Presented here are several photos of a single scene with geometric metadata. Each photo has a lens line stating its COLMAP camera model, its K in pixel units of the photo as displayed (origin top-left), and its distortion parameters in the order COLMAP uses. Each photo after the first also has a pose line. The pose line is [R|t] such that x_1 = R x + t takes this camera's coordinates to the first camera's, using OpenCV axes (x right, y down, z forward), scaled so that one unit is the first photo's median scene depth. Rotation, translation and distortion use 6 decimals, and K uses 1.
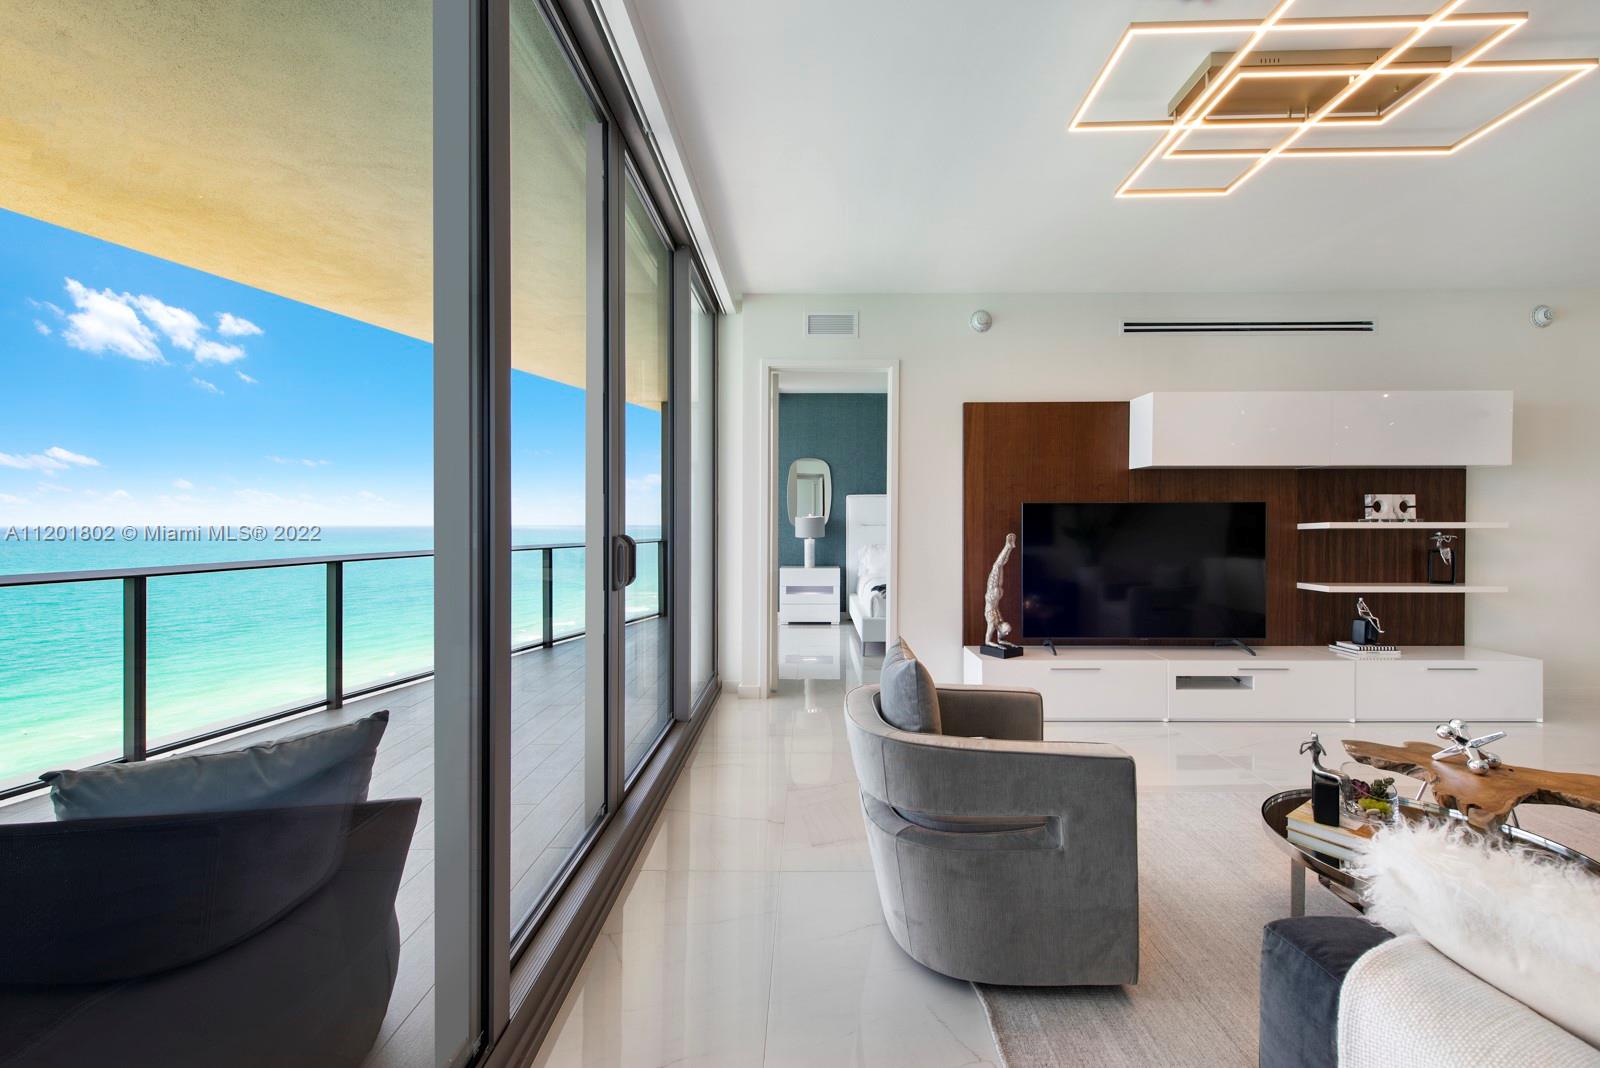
lens RADIAL K [[634.1, 0, 809.7], [0, 634.1, 534.3], [0, 0, 1]] dist [0.015706, -0.004655]
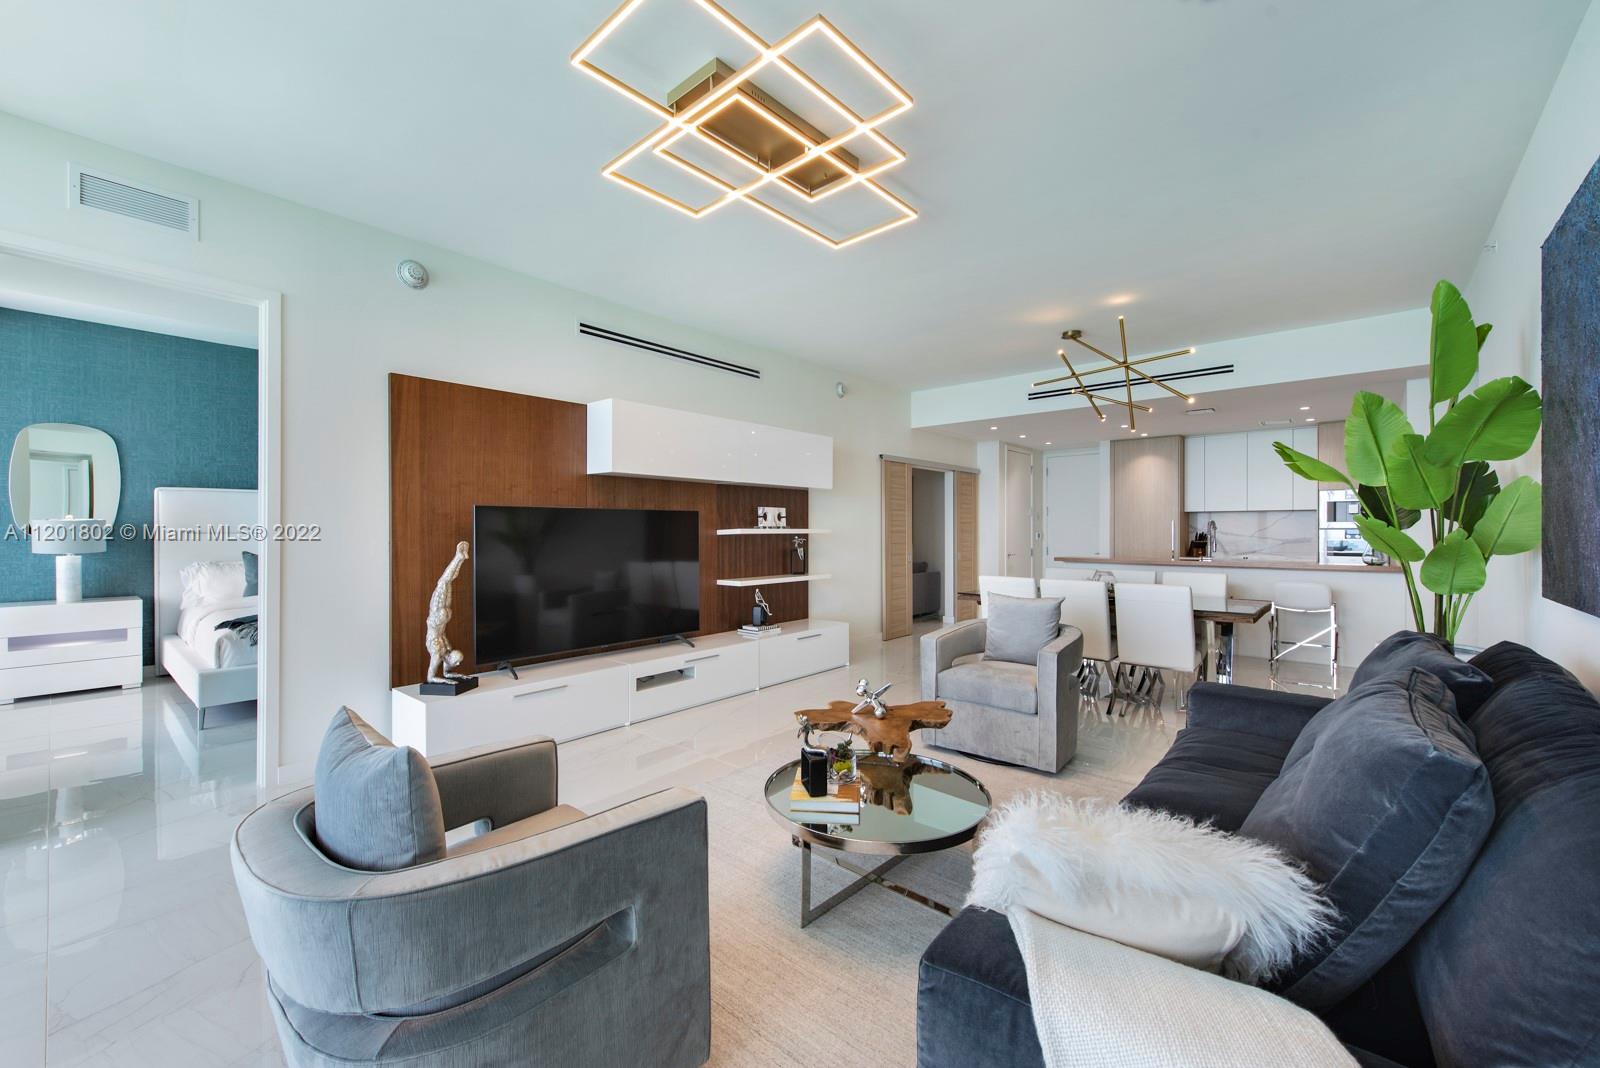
lens RADIAL K [[634.1, 0, 809.7], [0, 634.1, 534.3], [0, 0, 1]] dist [0.015706, -0.004655]
pose [[0.647800, -0.004811, 0.761795, -0.020206], [0.013882, 0.999889, -0.005491, 0.000148], [-0.761684, 0.014132, 0.647795, 0.118676]]
